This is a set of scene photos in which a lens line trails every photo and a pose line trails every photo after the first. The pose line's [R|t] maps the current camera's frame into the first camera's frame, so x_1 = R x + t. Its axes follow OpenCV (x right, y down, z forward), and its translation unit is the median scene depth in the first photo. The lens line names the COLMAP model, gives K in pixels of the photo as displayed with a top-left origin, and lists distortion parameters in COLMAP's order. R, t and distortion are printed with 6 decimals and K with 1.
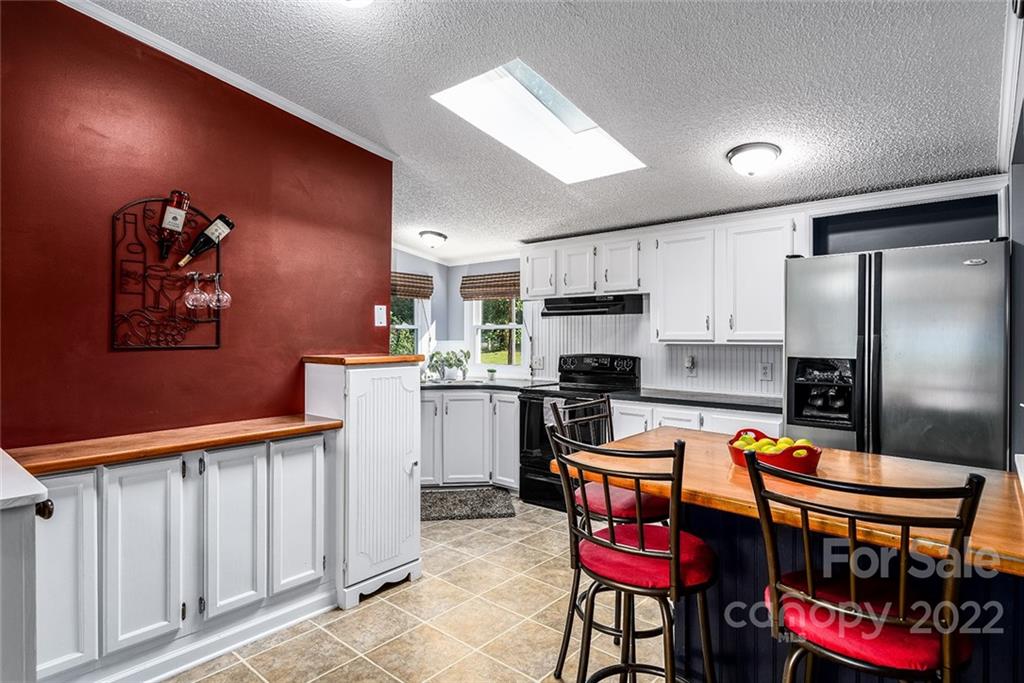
lens RADIAL K [[541.4, 0, 512.0], [0, 541.4, 341.5], [0, 0, 1]] dist [0.015031, 0.000499]
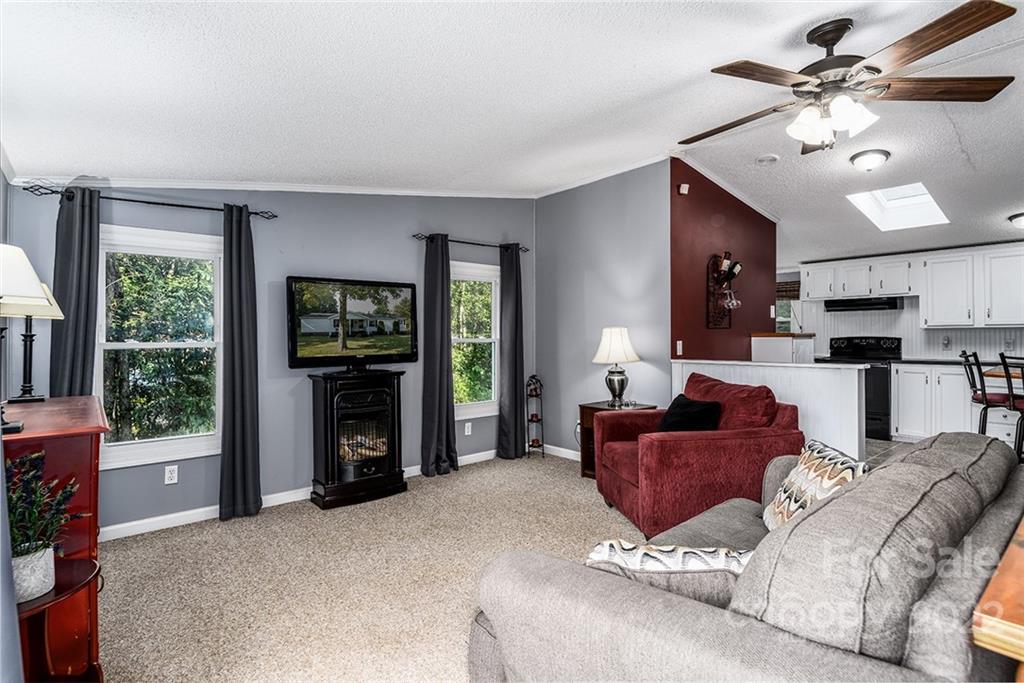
lens RADIAL K [[499.7, 0, 512.0], [0, 499.7, 341.5], [0, 0, 1]] dist [0.001865, -0.000183]
pose [[0.987278, -0.003068, -0.158971, -0.643657], [0.003277, 0.999994, 0.001051, 0.035329], [0.158967, -0.001558, 0.987283, -0.578348]]
